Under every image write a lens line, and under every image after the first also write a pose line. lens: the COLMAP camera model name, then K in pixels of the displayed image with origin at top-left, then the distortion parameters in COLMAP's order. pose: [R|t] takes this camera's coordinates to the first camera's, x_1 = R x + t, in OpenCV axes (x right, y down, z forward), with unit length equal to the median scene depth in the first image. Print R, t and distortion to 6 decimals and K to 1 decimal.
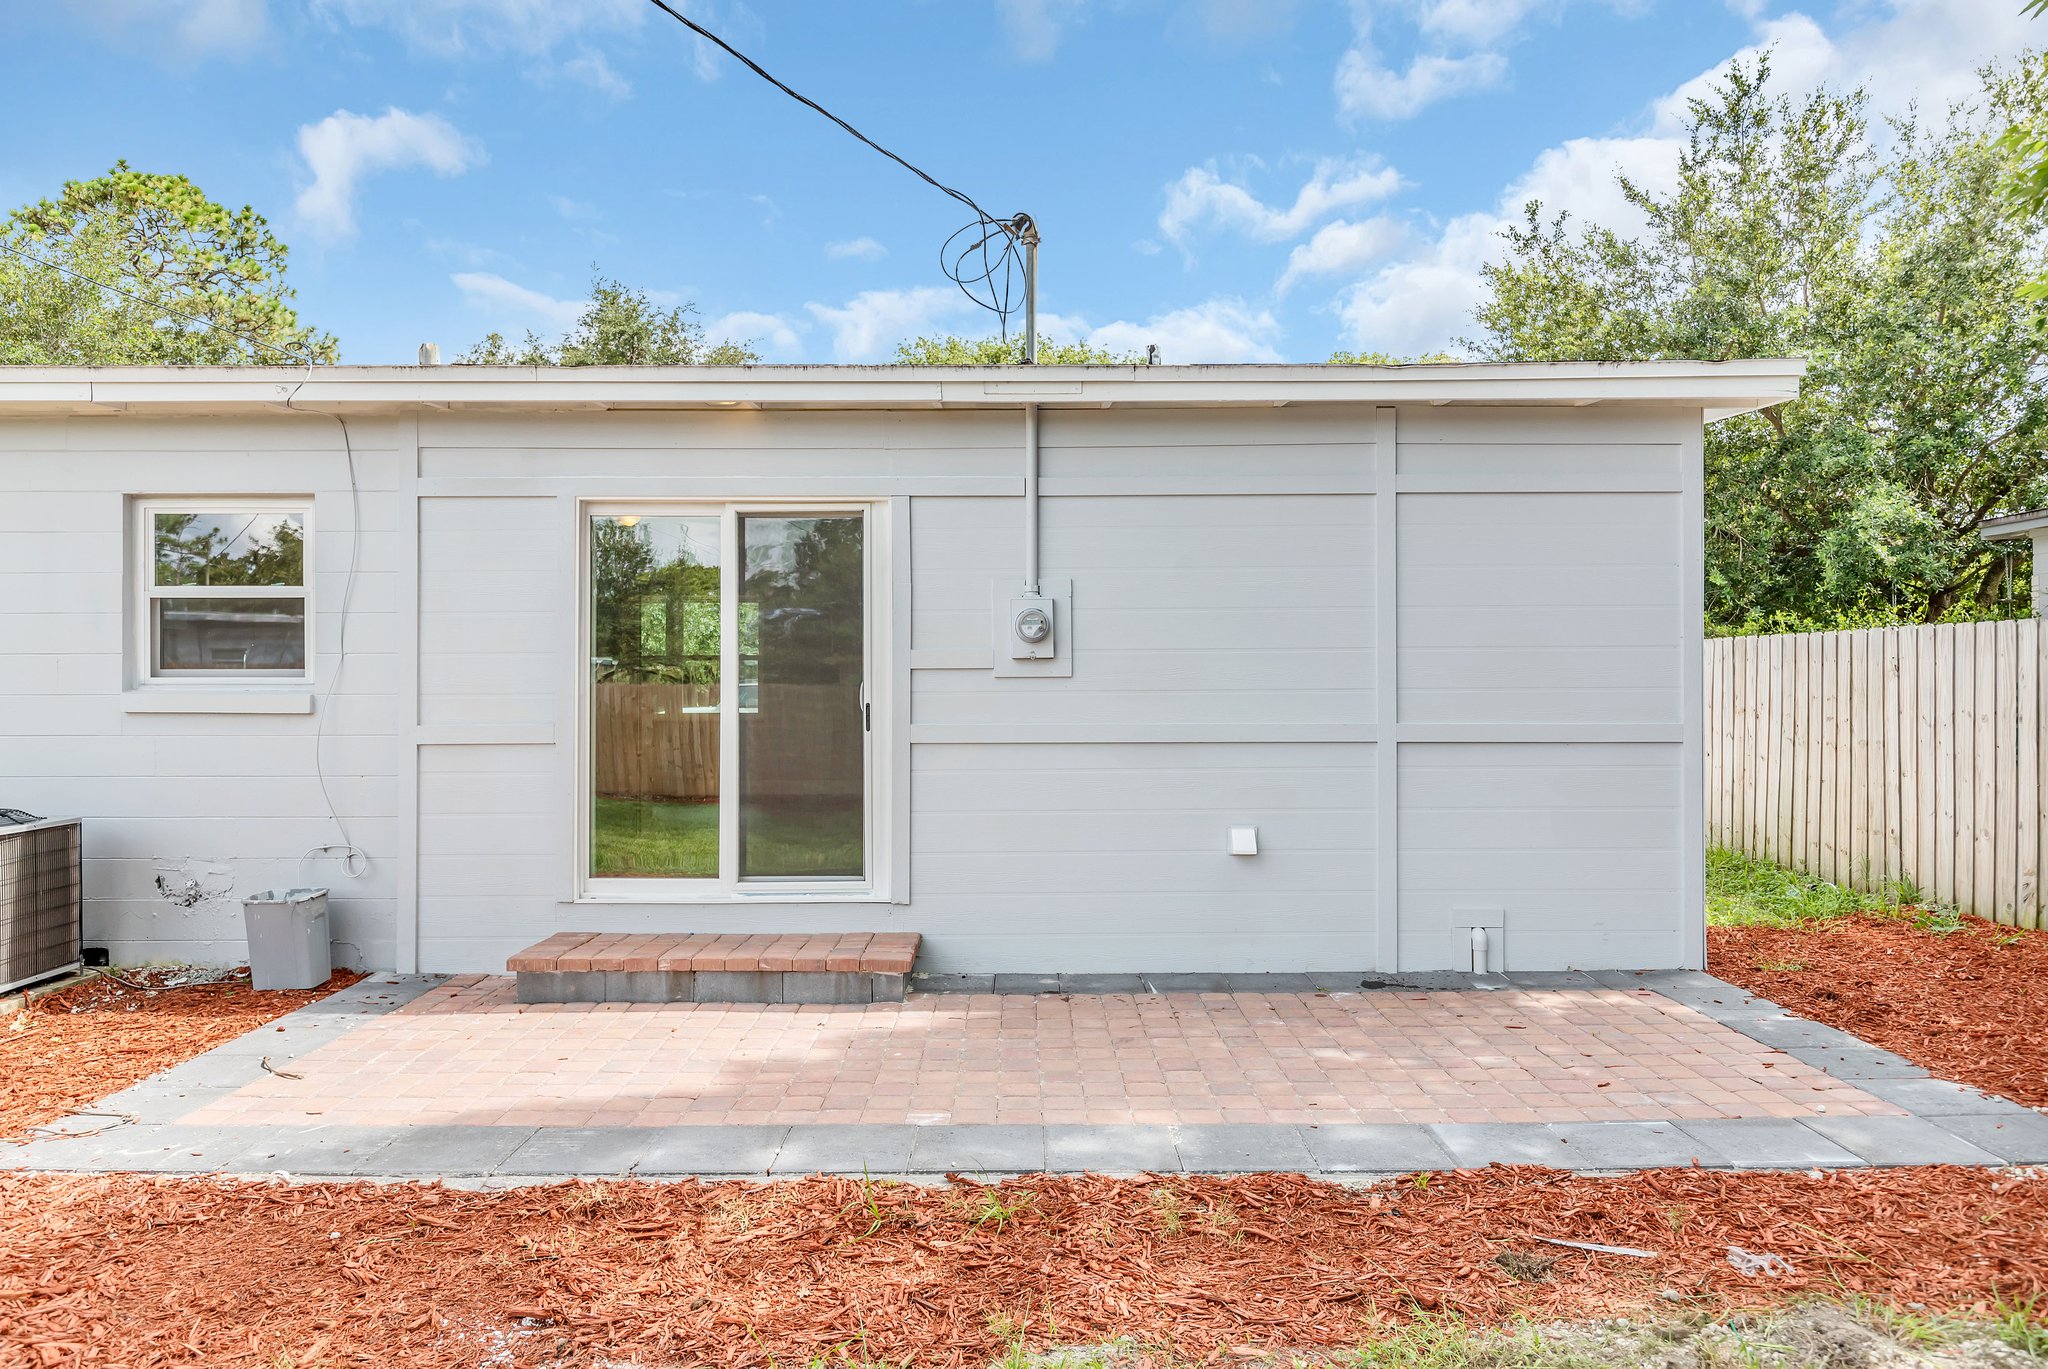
lens RADIAL K [[1286.5, 0, 1016.8], [0, 1286.5, 685.2], [0, 0, 1]] dist [0.007540, 0.004066]
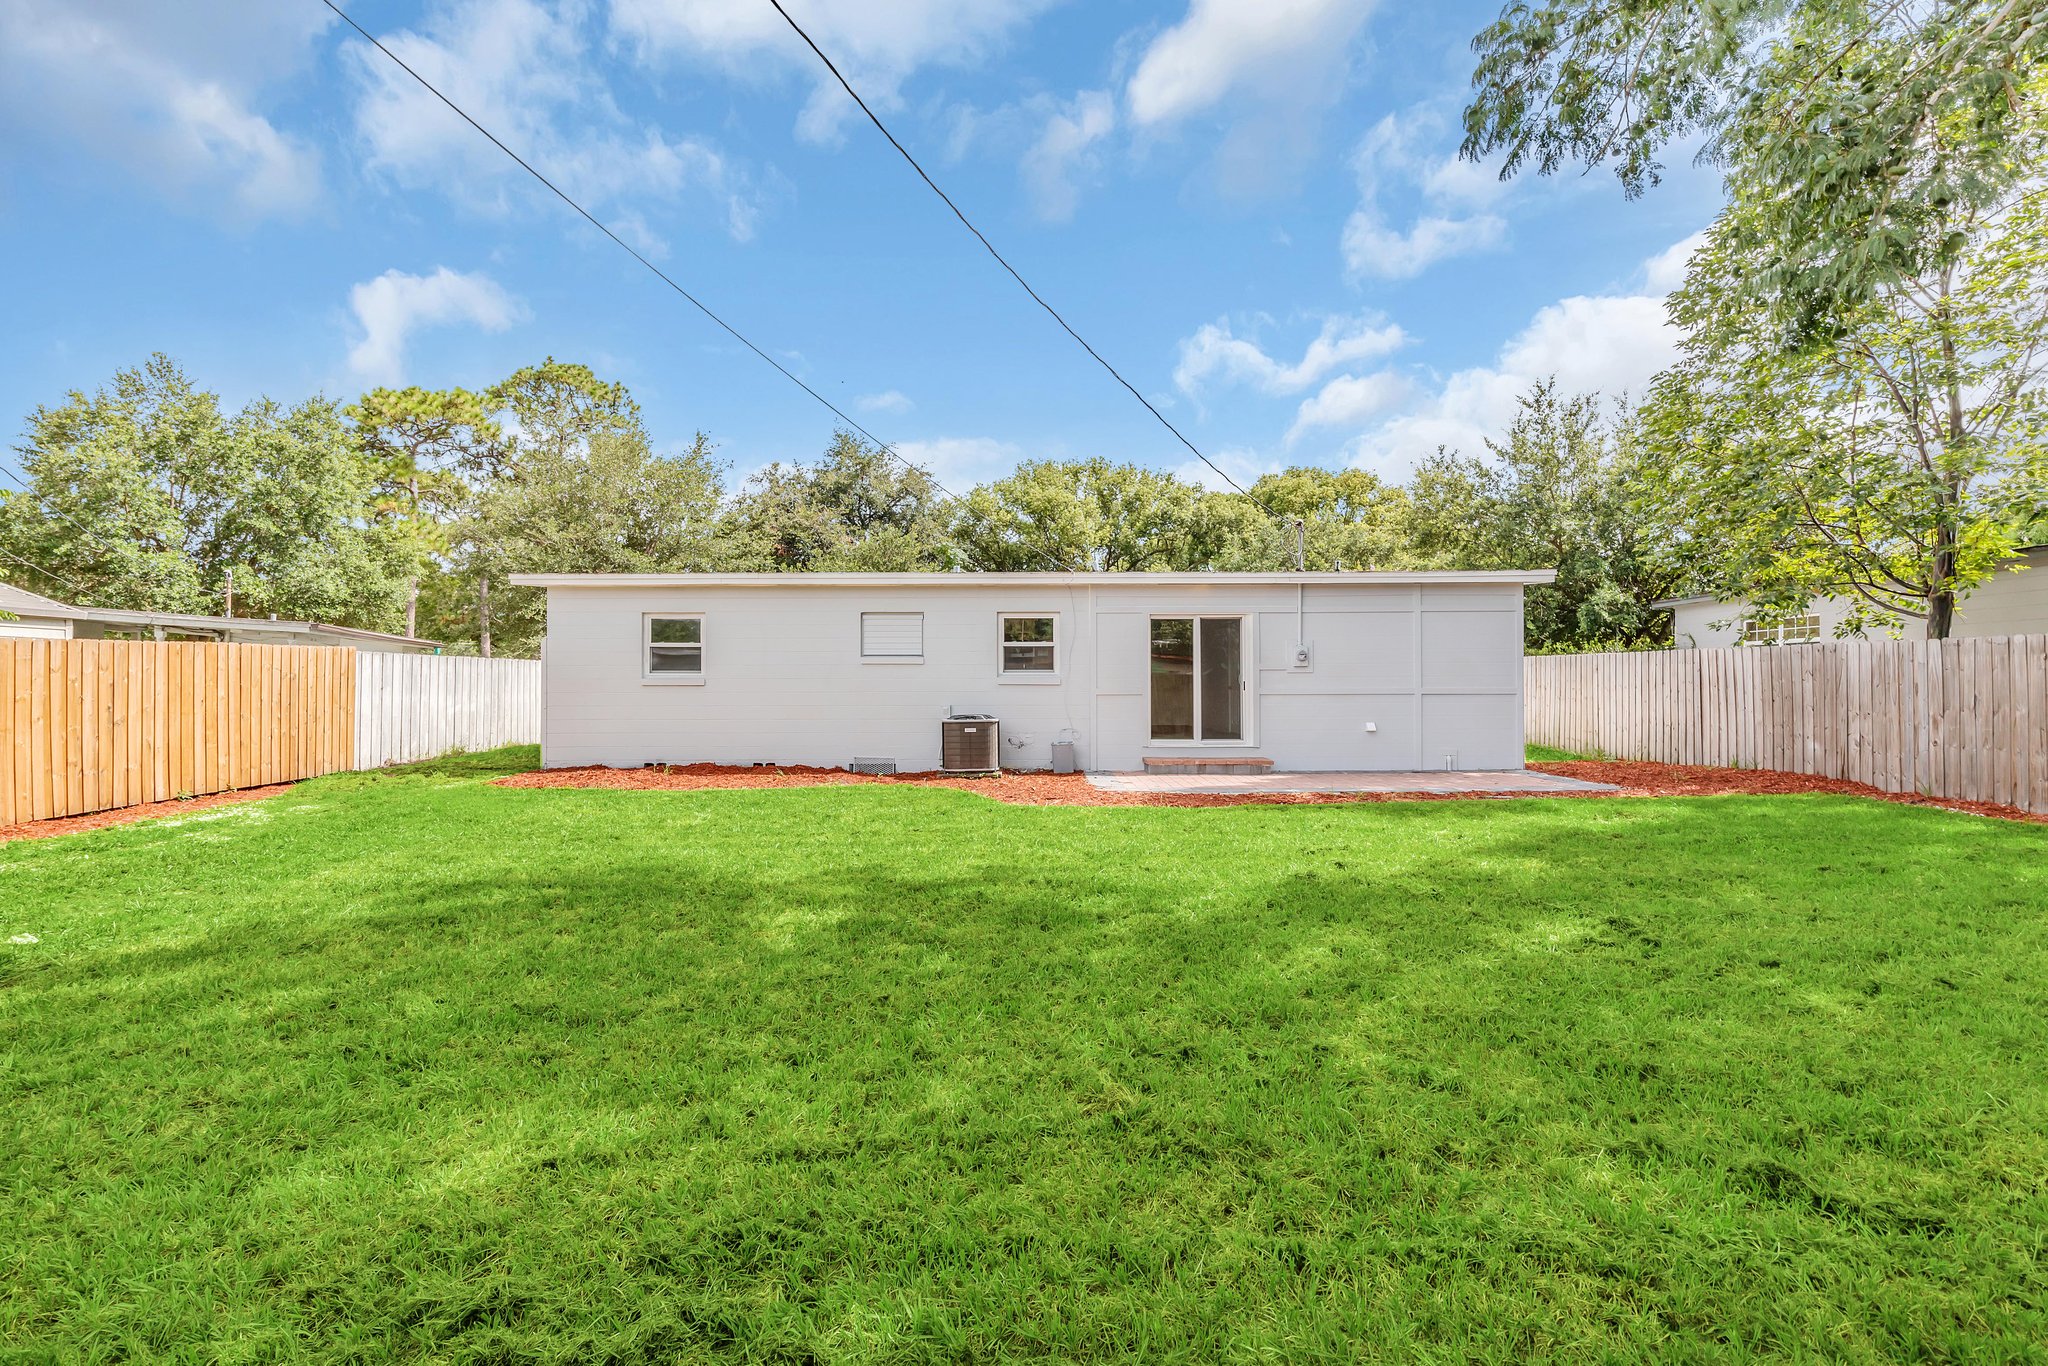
lens RADIAL K [[920.8, 0, 1030.6], [0, 920.8, 678.0], [0, 0, 1]] dist [0.011108, -0.001166]
pose [[0.999997, -0.001039, -0.001986, -0.308780], [0.001034, 0.999997, -0.002421, 0.005941], [0.001989, 0.002419, 0.999995, -0.582592]]
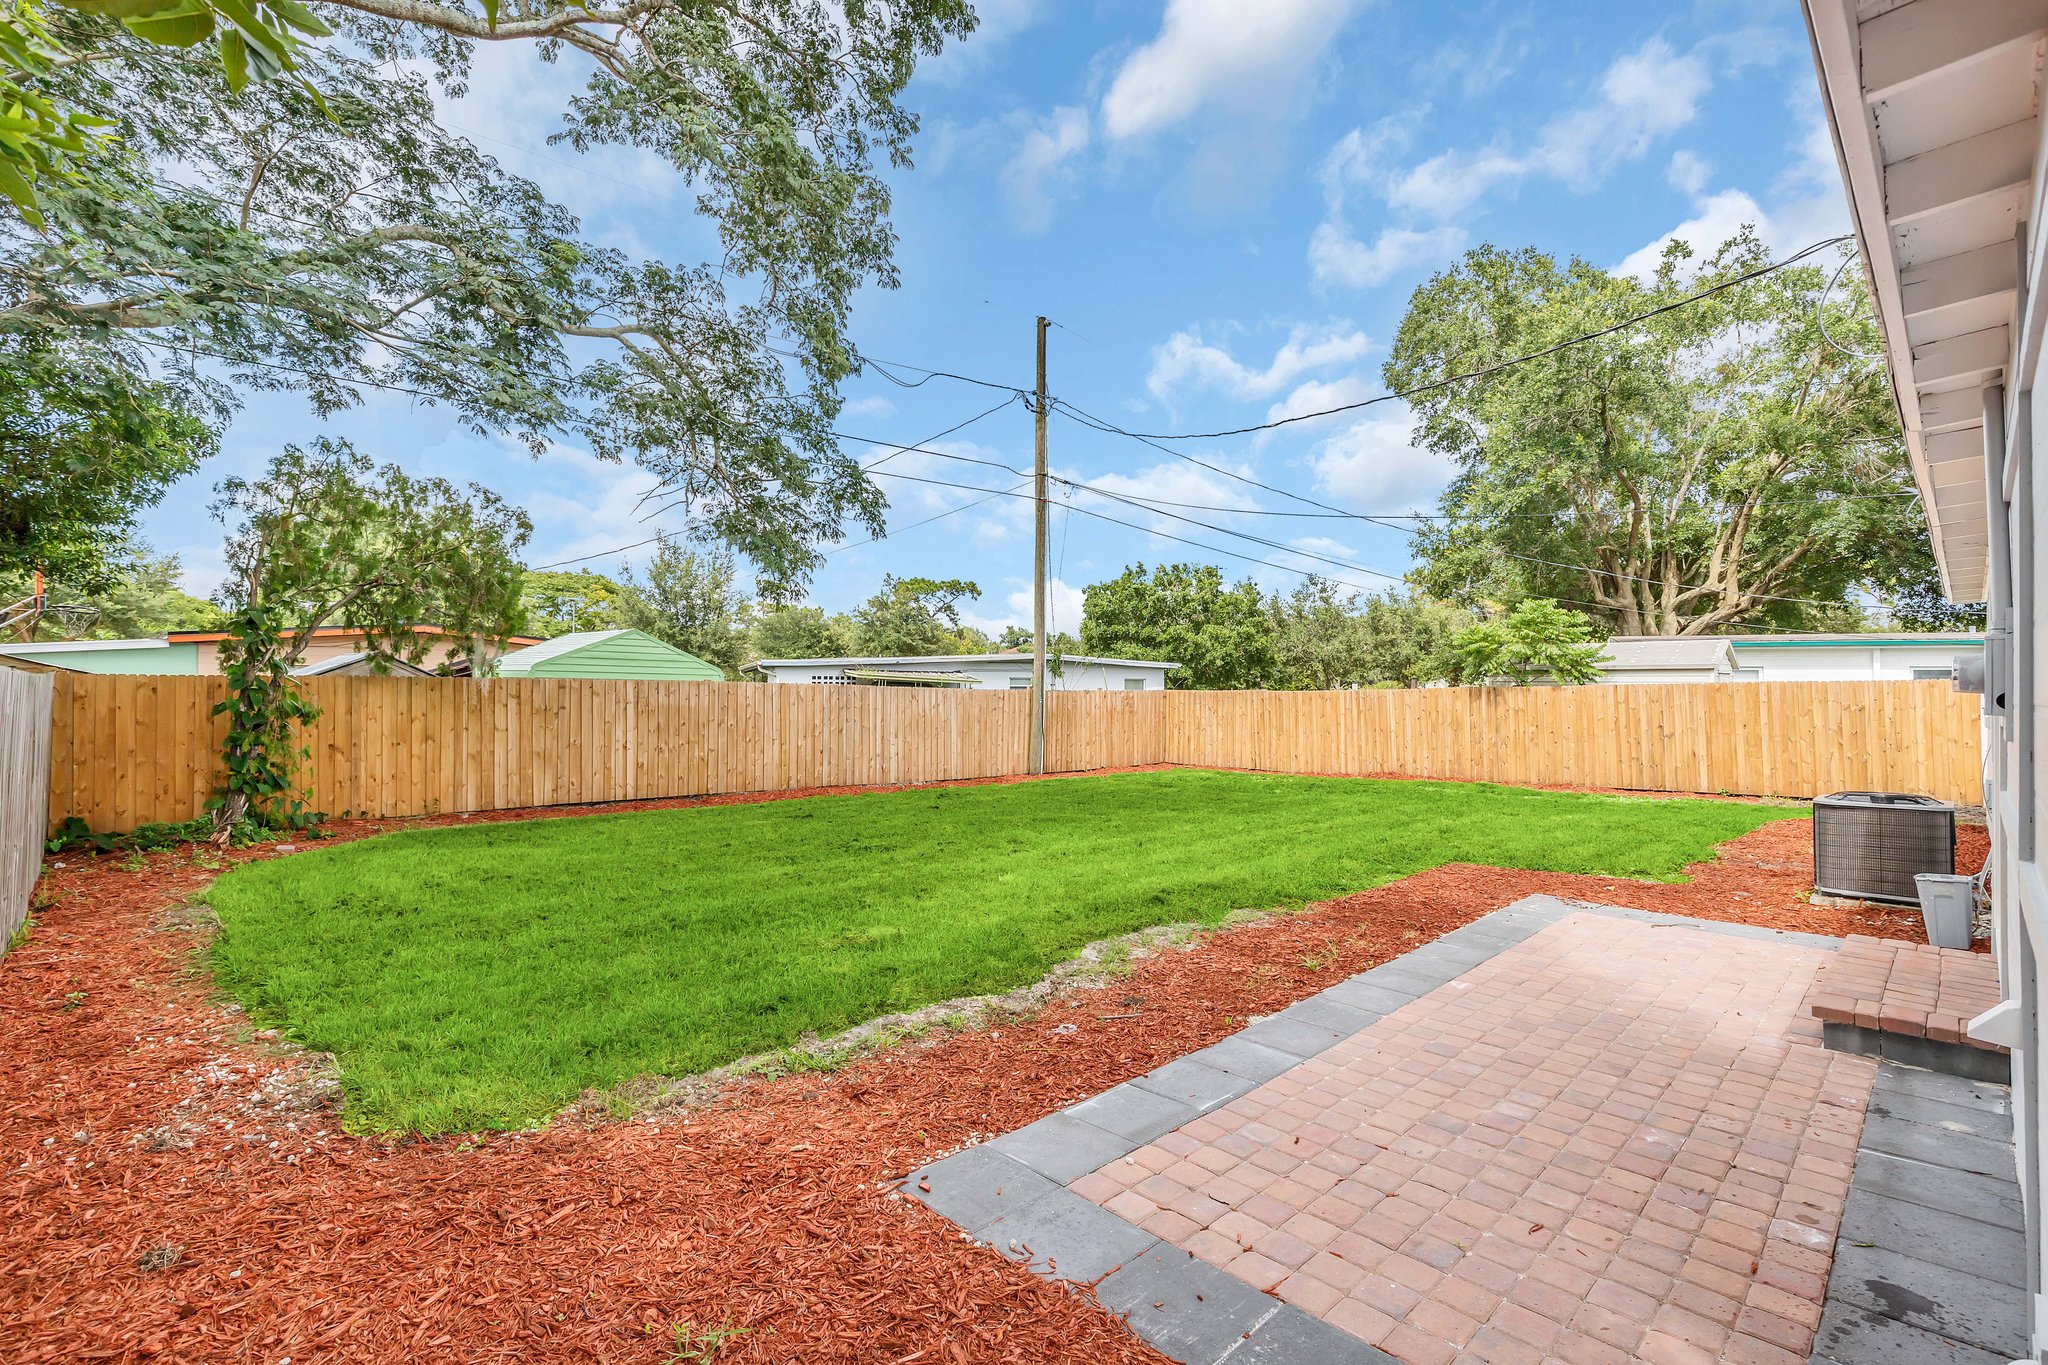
lens RADIAL K [[949.4, 0, 1024.6], [0, 949.4, 674.7], [0, 0, 1]] dist [0.012349, -0.000475]
pose [[-0.693721, -0.016053, -0.720065, 0.429908], [-0.011907, 0.999871, -0.010820, -0.016264], [0.720146, 0.001068, -0.693822, 0.511721]]
